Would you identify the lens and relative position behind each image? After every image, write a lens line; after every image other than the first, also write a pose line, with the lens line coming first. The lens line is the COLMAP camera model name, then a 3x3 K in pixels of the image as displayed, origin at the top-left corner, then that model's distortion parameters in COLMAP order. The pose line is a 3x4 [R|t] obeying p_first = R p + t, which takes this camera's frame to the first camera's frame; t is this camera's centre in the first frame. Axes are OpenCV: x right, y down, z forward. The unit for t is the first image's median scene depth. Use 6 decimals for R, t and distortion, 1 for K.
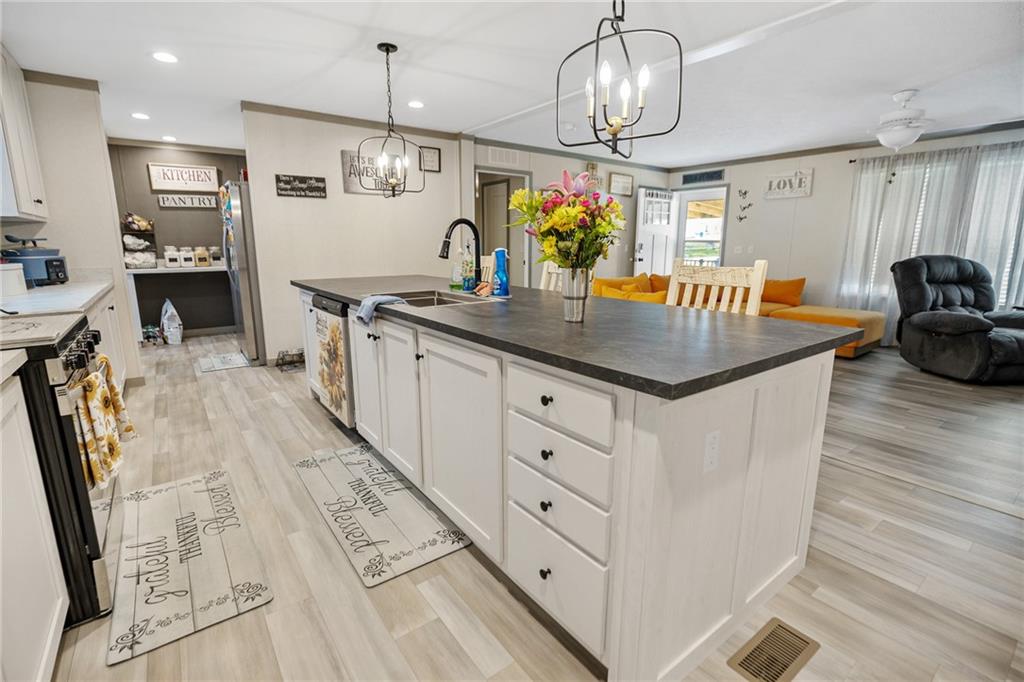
lens RADIAL K [[468.8, 0, 511.0], [0, 468.8, 339.1], [0, 0, 1]] dist [-0.000687, -0.000153]
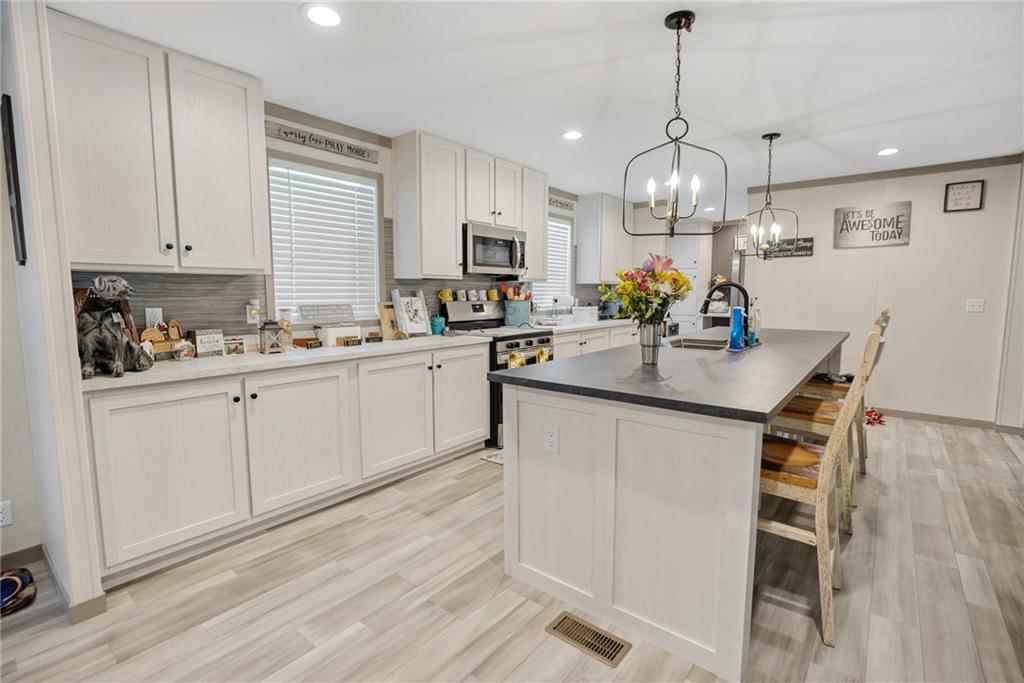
lens RADIAL K [[468.8, 0, 511.0], [0, 468.8, 339.6], [0, 0, 1]] dist [-0.000687, -0.000153]
pose [[0.251431, 0.099584, -0.962739, 0.486277], [-0.194424, 0.979614, 0.050553, -0.035366], [0.948146, 0.174469, 0.265667, 0.102100]]
